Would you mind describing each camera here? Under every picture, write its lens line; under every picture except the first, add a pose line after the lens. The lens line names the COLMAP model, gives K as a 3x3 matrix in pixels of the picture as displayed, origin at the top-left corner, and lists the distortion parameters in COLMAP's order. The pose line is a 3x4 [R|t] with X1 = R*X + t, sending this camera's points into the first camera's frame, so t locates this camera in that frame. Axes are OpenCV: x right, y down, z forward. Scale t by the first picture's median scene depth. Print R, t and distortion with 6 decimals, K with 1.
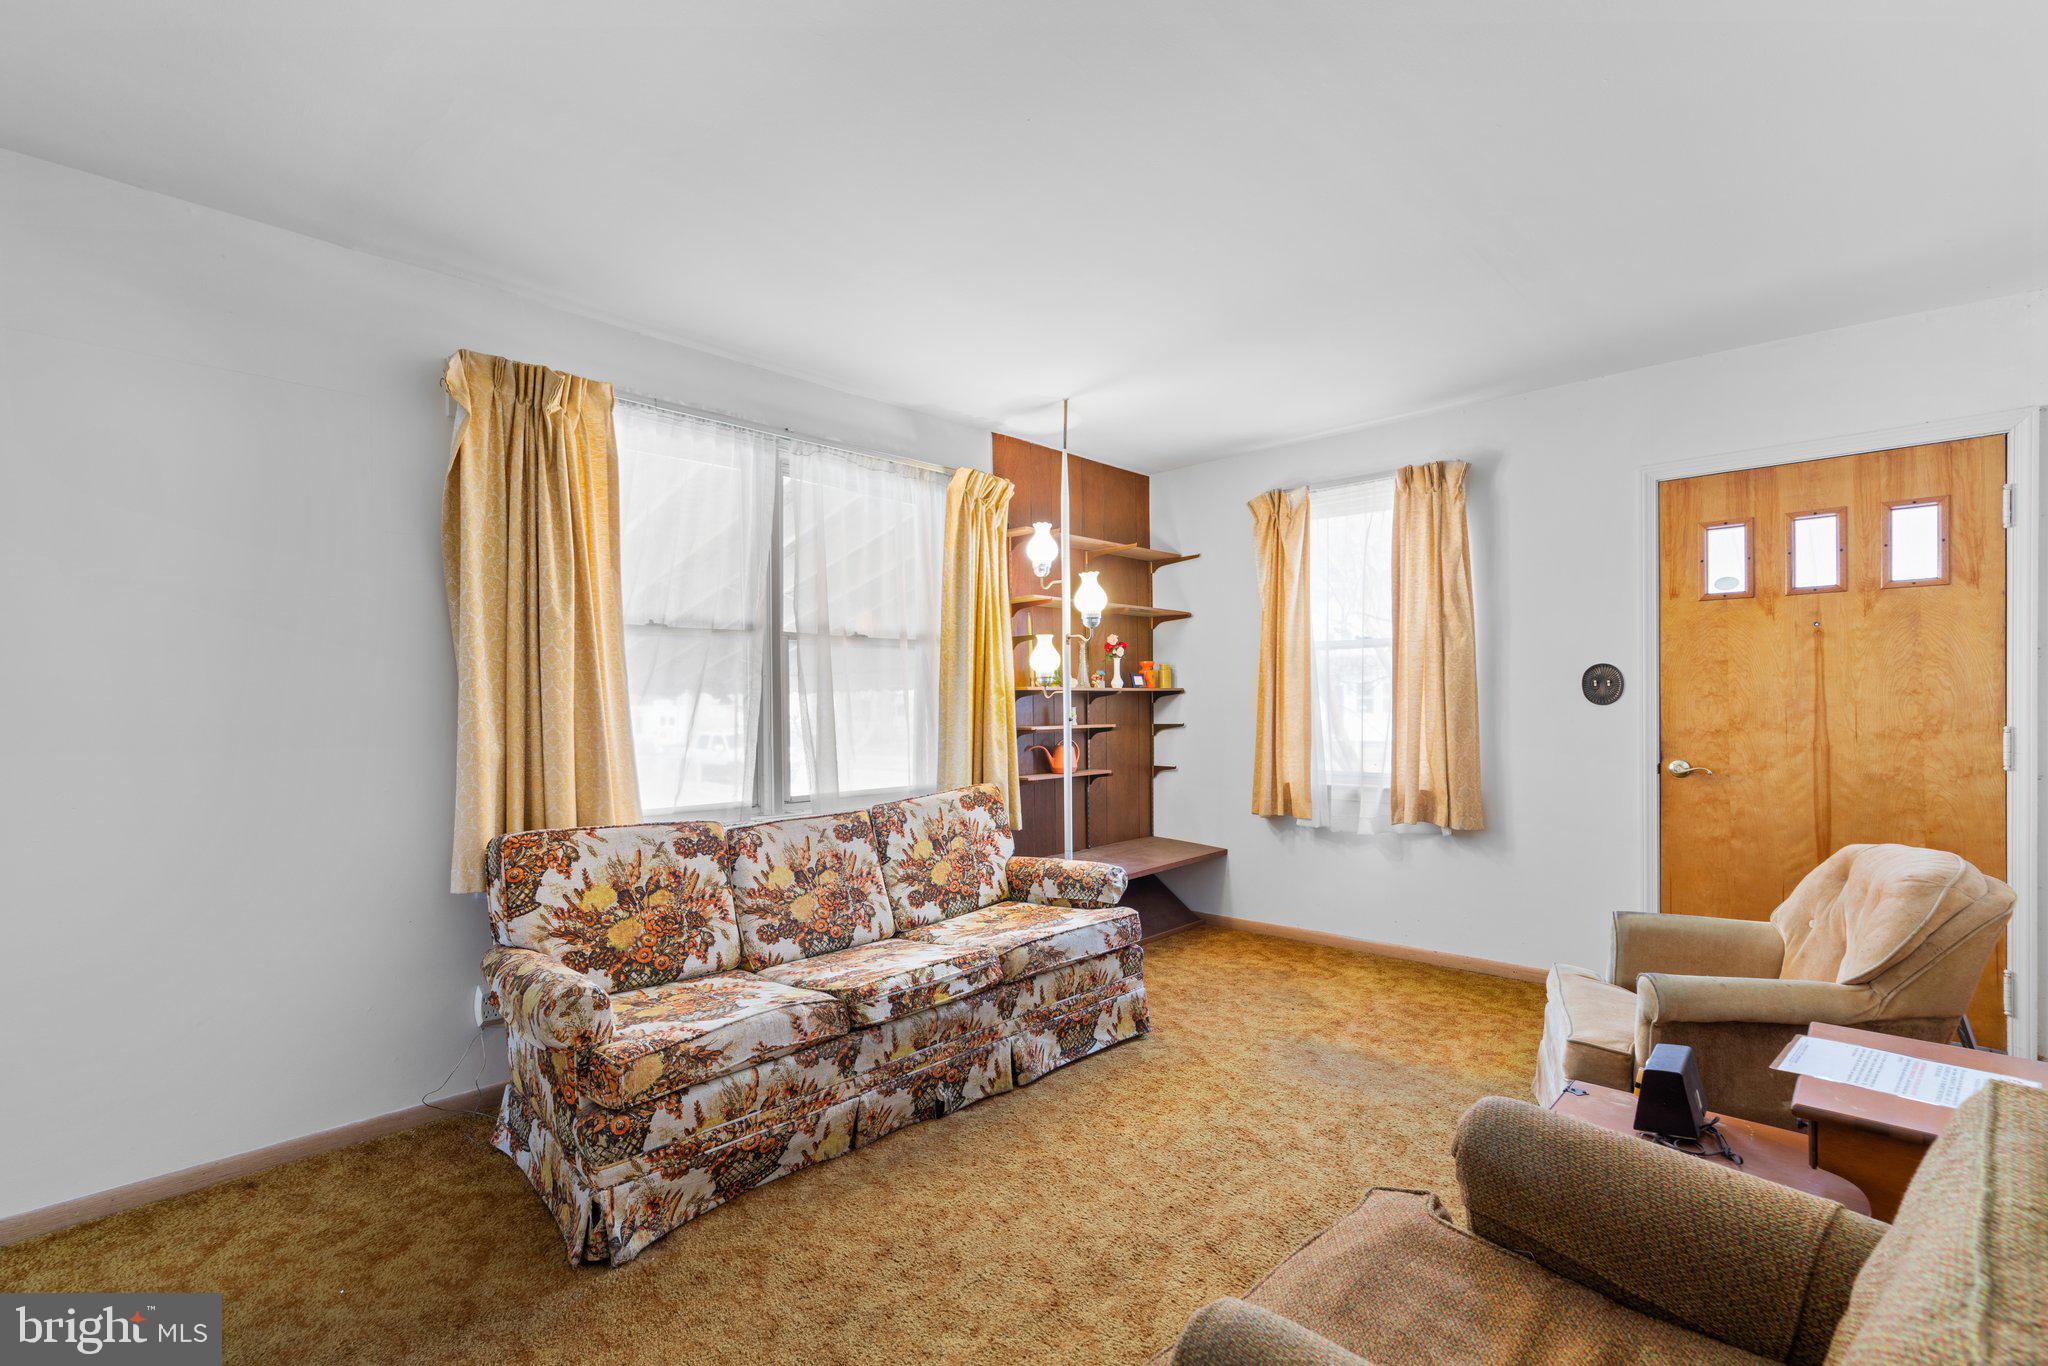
lens RADIAL K [[936.2, 0, 1023.5], [0, 936.2, 706.9], [0, 0, 1]] dist [-0.003945, 0.000004]
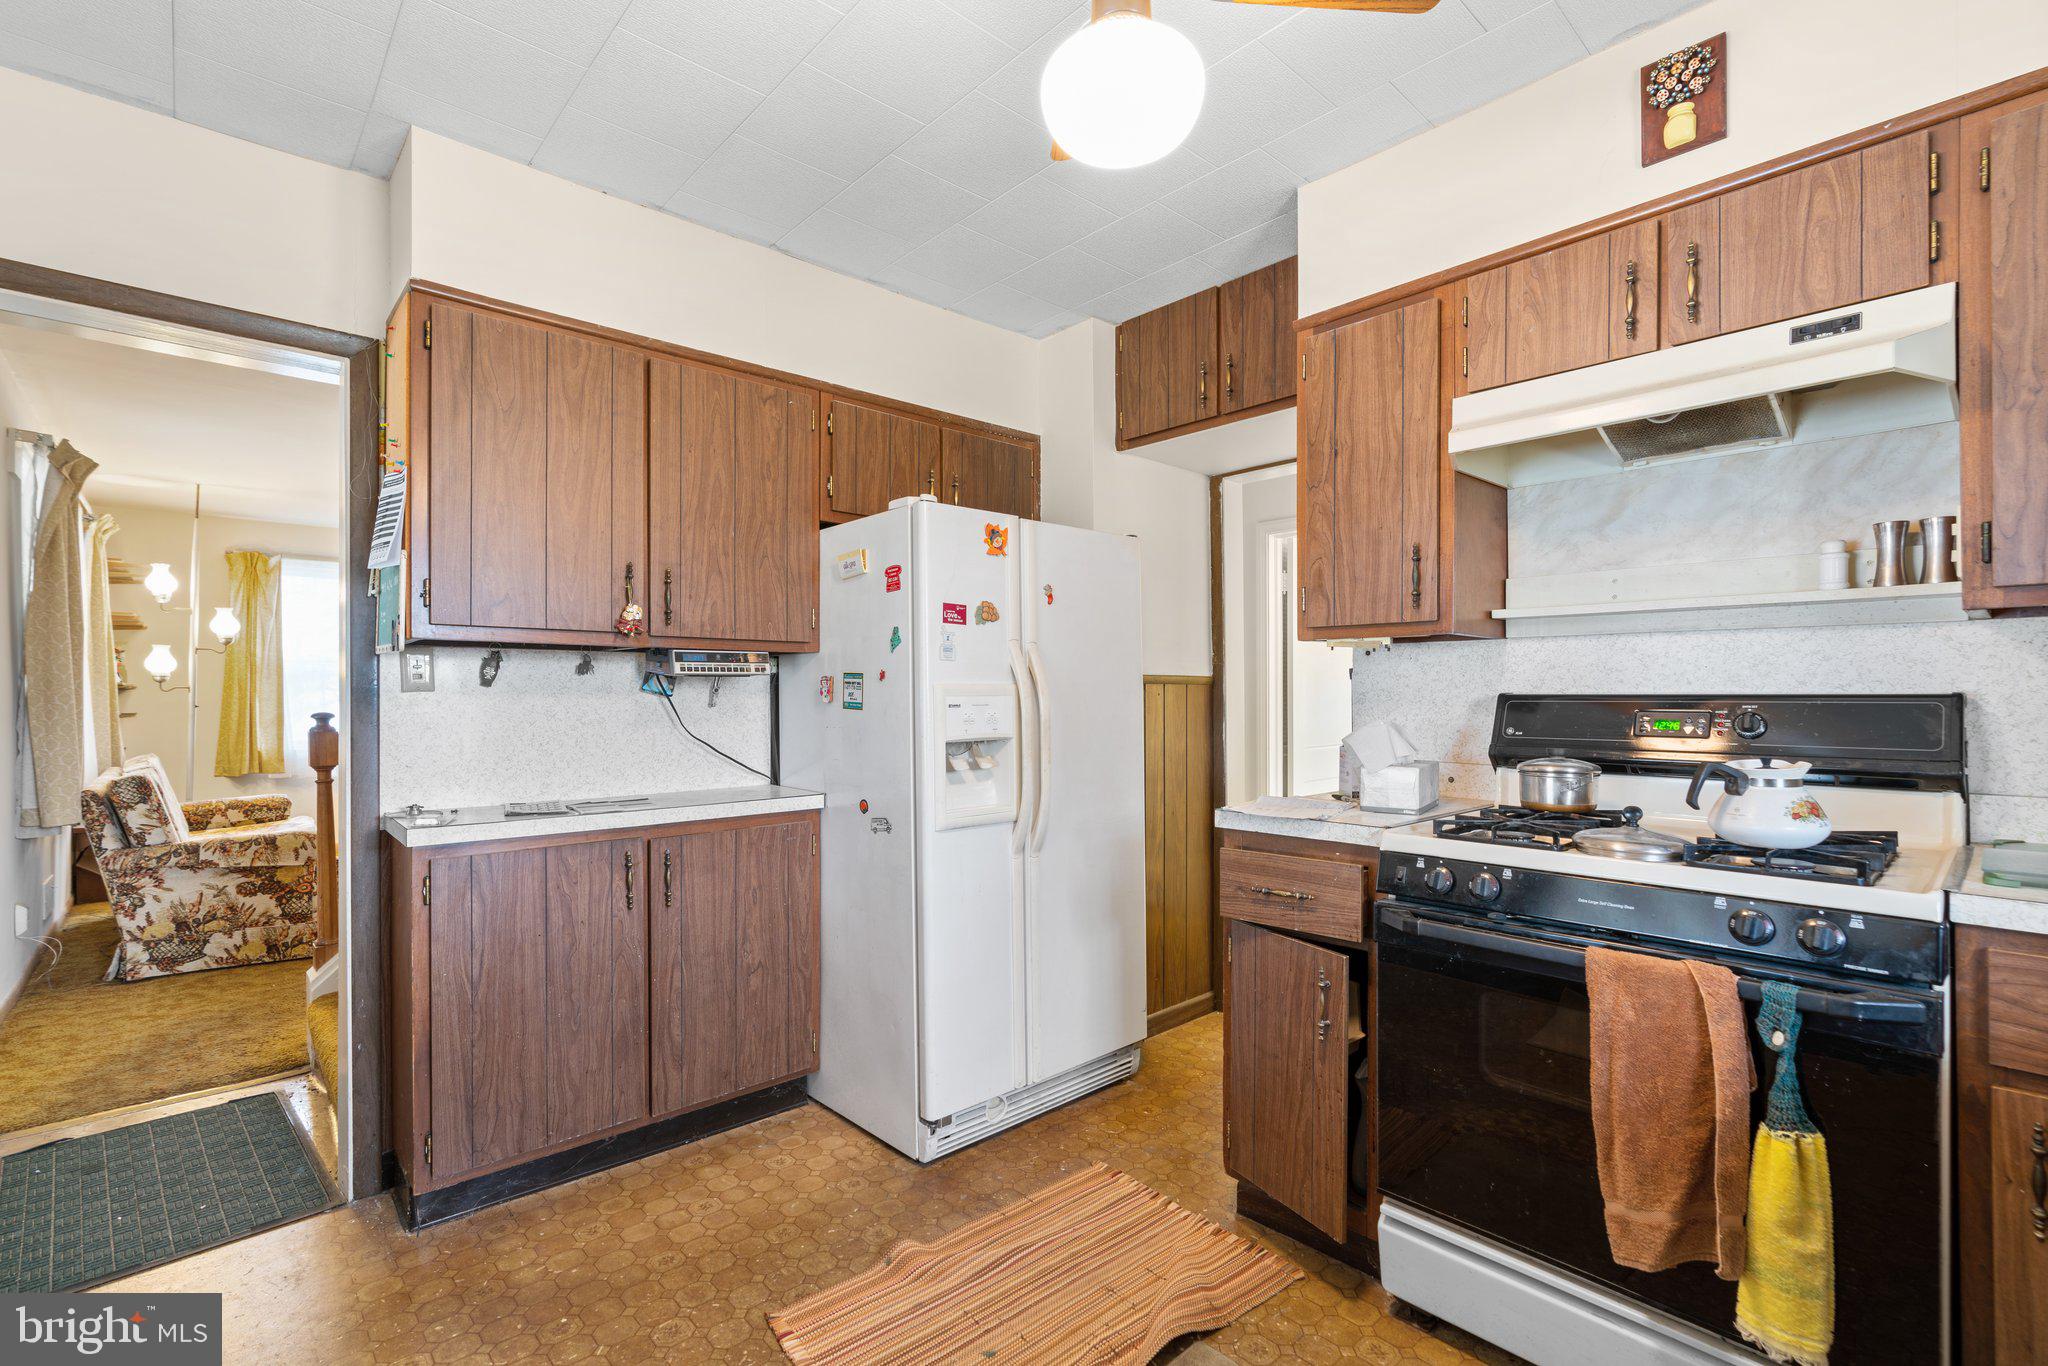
lens RADIAL K [[927.5, 0, 1021.9], [0, 927.5, 690.2], [0, 0, 1]] dist [-0.003440, -0.000264]
pose [[0.068755, 0.012689, 0.997553, -1.558843], [0.006426, 0.999893, -0.013161, 0.019205], [-0.997613, 0.007315, 0.068666, -0.434100]]
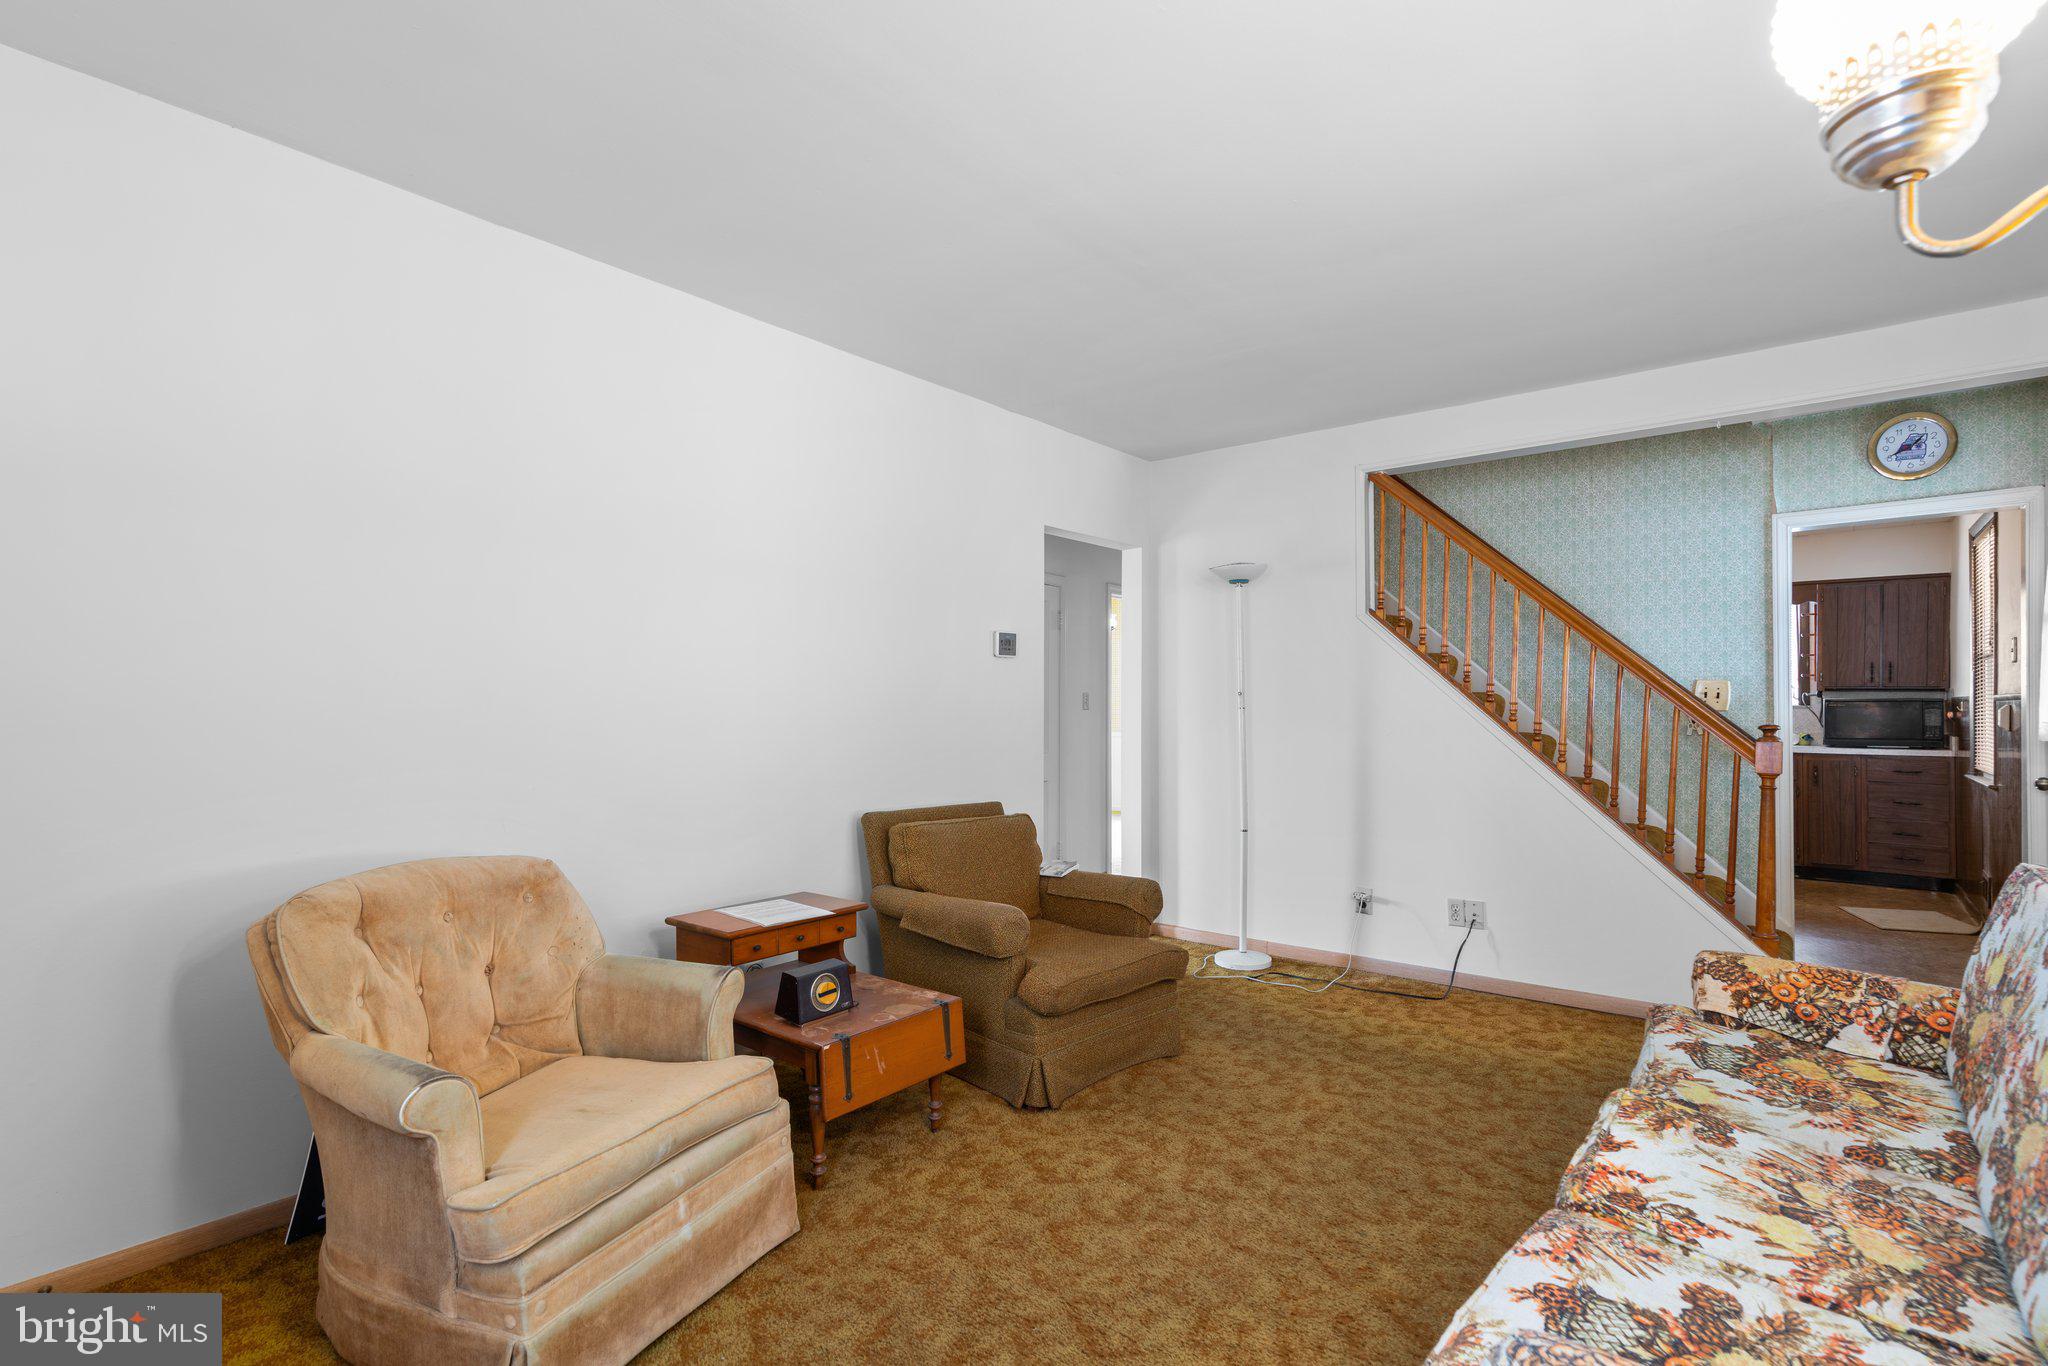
lens RADIAL K [[961.8, 0, 1068.1], [0, 961.8, 701.9], [0, 0, 1]] dist [-0.018918, 0.013490]
pose [[-0.994373, 0.006417, -0.105742, 0.262760], [0.006787, 0.999972, -0.003140, -0.001490], [0.105719, -0.003840, -0.994389, 1.354193]]
